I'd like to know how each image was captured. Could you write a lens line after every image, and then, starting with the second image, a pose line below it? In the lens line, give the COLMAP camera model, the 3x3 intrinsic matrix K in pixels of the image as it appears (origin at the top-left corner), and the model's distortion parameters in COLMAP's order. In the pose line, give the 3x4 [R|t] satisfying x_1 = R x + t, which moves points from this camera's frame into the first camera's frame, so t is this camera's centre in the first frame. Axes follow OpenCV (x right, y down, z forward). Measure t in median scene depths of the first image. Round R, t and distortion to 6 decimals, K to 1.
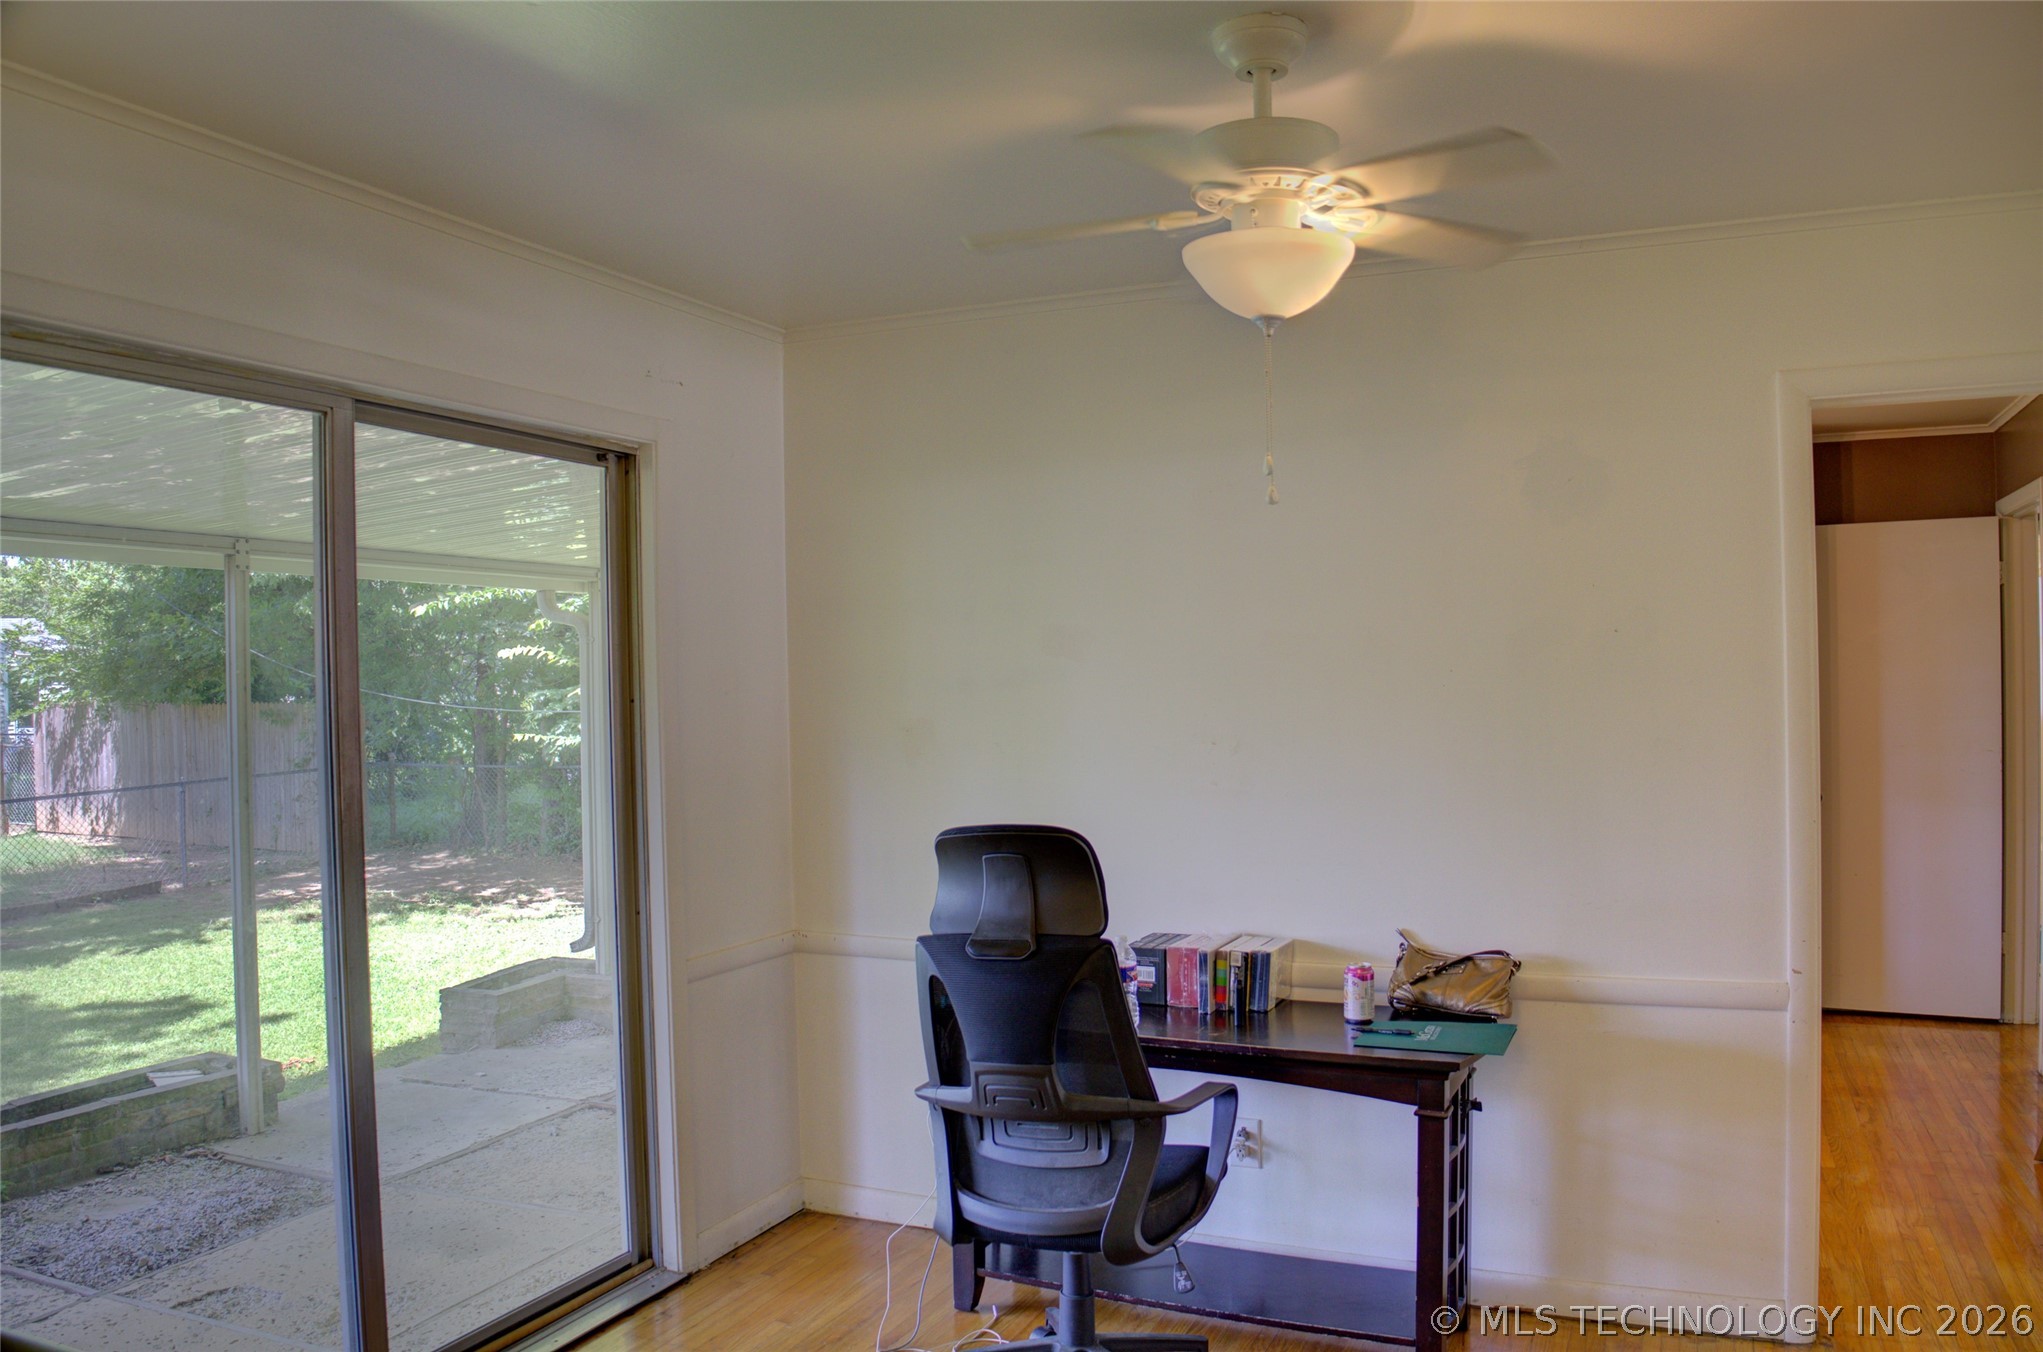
lens RADIAL K [[1542.2, 0, 1035.6], [0, 1542.2, 661.8], [0, 0, 1]] dist [-0.134841, 0.055045]
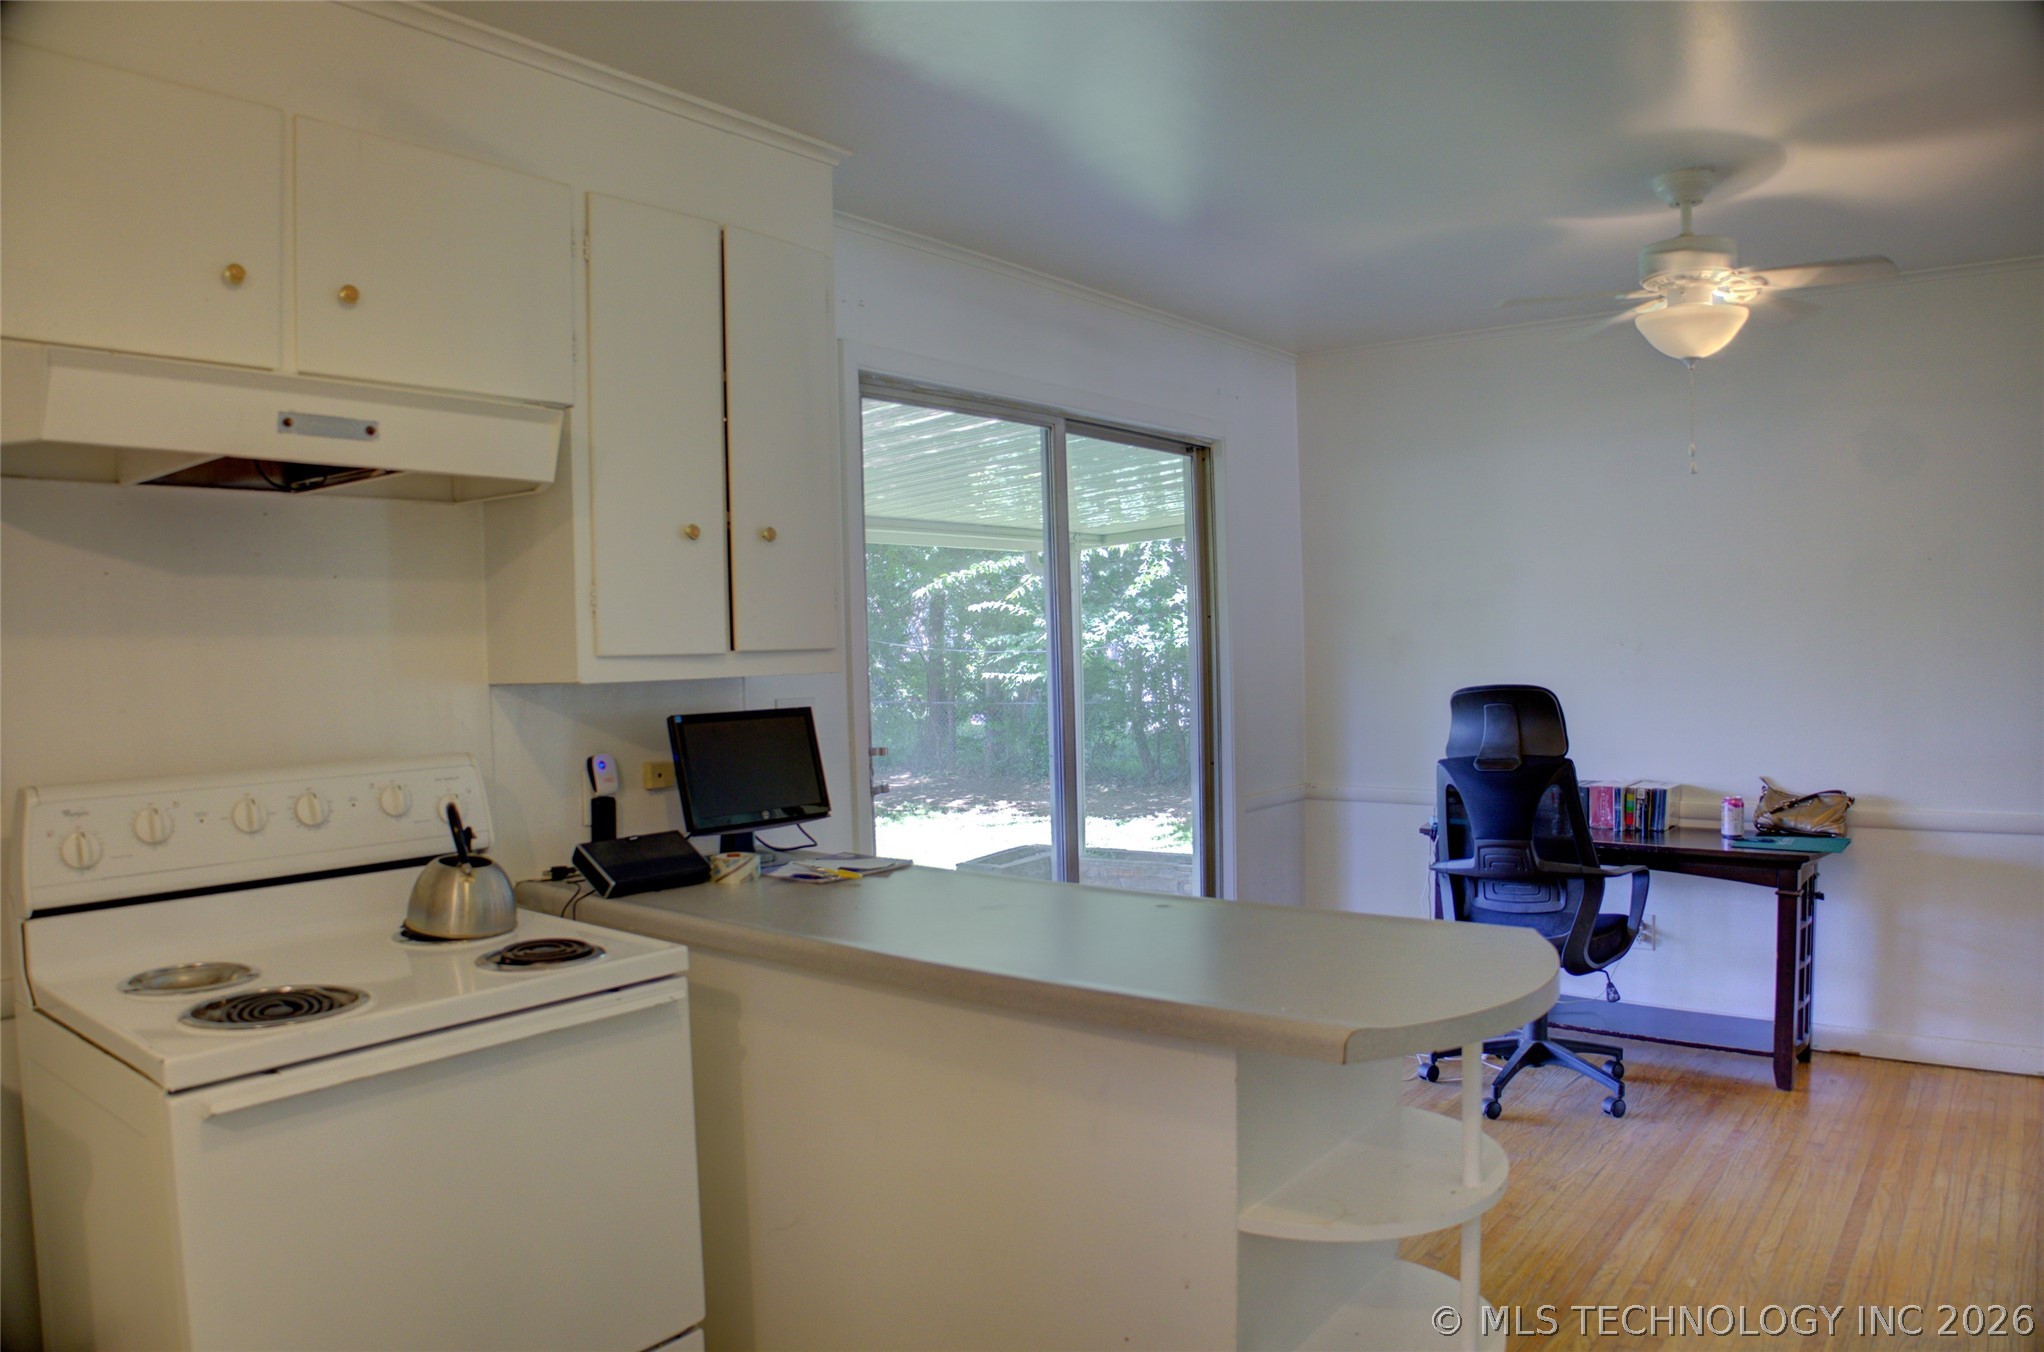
lens RADIAL K [[1411.3, 0, 1028.2], [0, 1411.3, 685.9], [0, 0, 1]] dist [-0.135932, 0.056869]
pose [[0.970634, 0.001529, -0.240556, -0.118717], [0.009146, 0.999022, 0.043253, 0.035084], [0.240387, -0.044183, 0.969671, -0.382282]]
